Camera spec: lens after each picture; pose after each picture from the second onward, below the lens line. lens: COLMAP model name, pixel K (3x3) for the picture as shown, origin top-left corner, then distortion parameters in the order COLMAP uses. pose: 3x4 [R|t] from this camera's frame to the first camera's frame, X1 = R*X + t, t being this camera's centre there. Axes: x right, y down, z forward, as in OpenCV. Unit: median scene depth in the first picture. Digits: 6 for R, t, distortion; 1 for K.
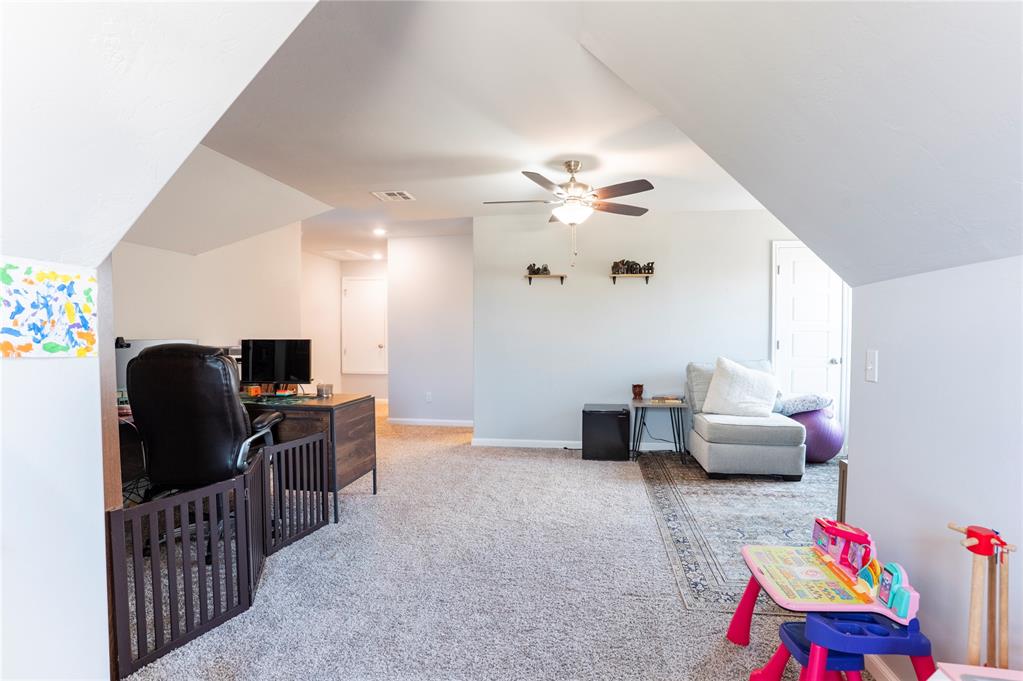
lens RADIAL K [[482.1, 0, 515.7], [0, 482.1, 343.4], [0, 0, 1]] dist [-0.082565, 0.029438]
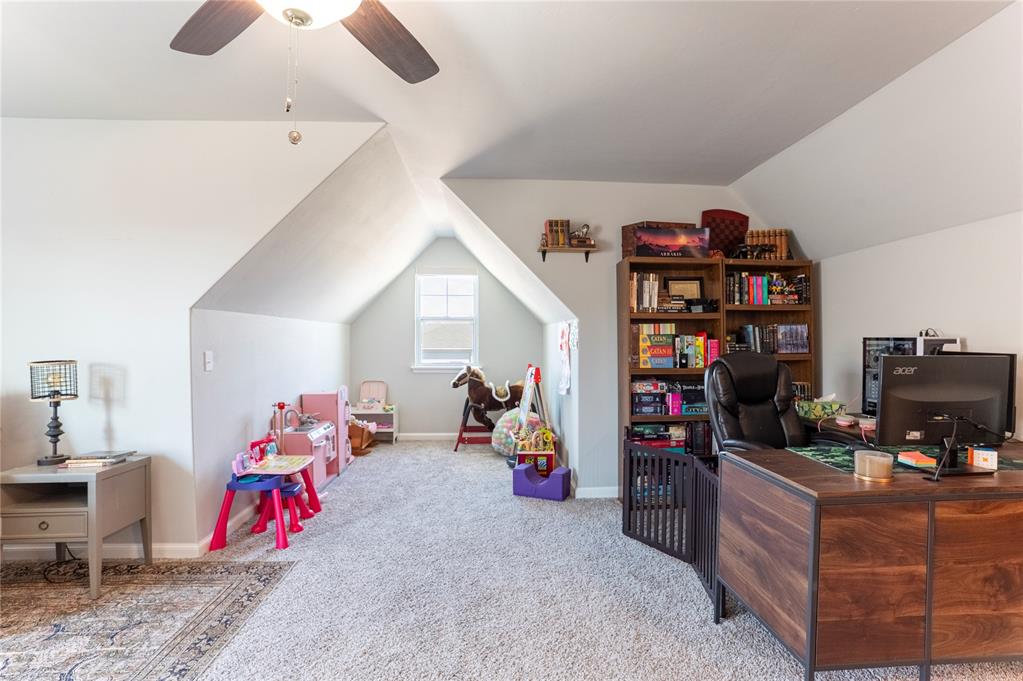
lens RADIAL K [[482.1, 0, 515.7], [0, 482.1, 343.4], [0, 0, 1]] dist [-0.082565, 0.029438]
pose [[-0.975686, -0.000601, -0.219171, 0.041040], [-0.006209, 0.999671, 0.024903, -0.028647], [0.219083, 0.025658, -0.975369, 1.347862]]
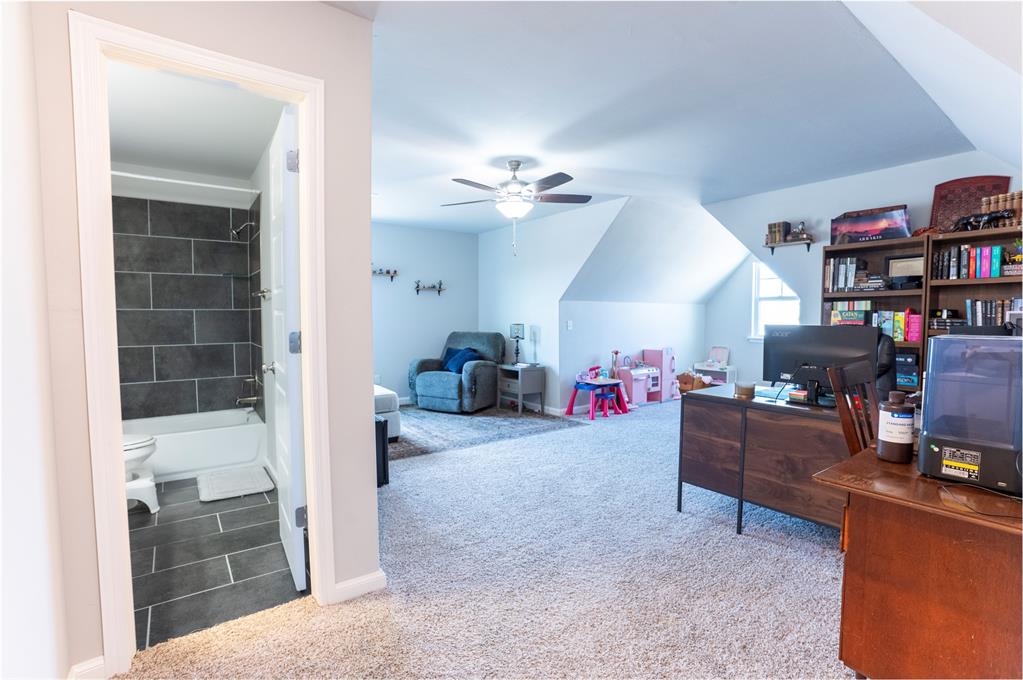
lens RADIAL K [[482.1, 0, 515.7], [0, 482.1, 342.9], [0, 0, 1]] dist [-0.082565, 0.029438]
pose [[-0.711011, -0.038798, 0.702109, -0.675569], [0.013728, 0.997521, 0.069024, -0.034834], [-0.703046, 0.058716, -0.708716, 1.801259]]
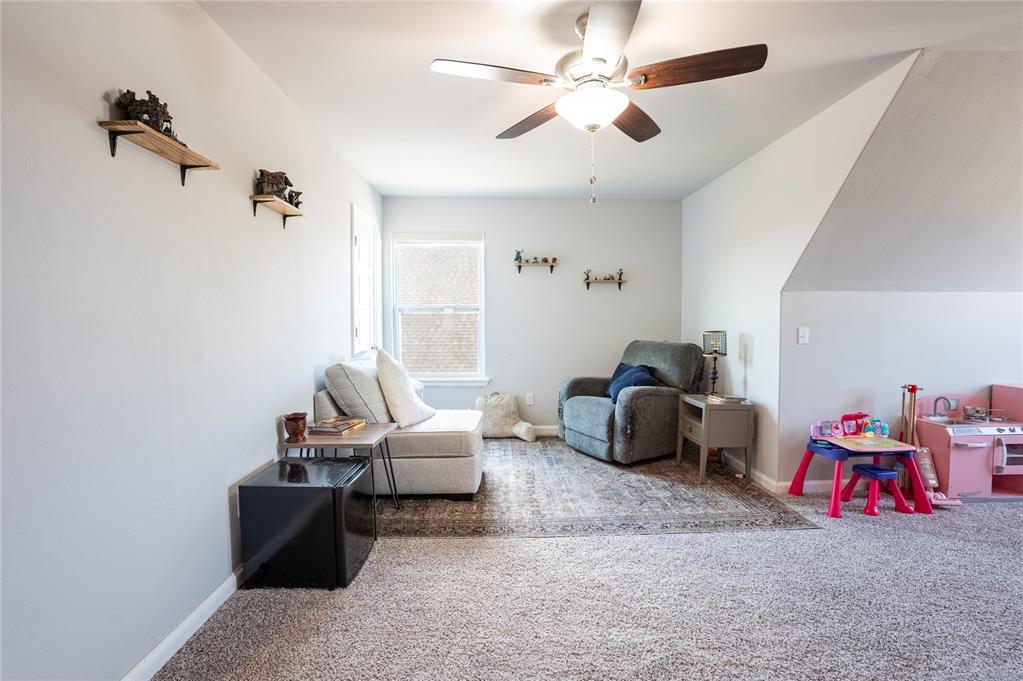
lens RADIAL K [[490.1, 0, 511.5], [0, 490.1, 340.5], [0, 0, 1]] dist [-0.083535, 0.032914]
pose [[-0.175223, -0.045110, 0.983495, -0.442462], [0.021592, 0.998533, 0.049647, -0.025497], [-0.984292, 0.029935, -0.173992, 1.197890]]
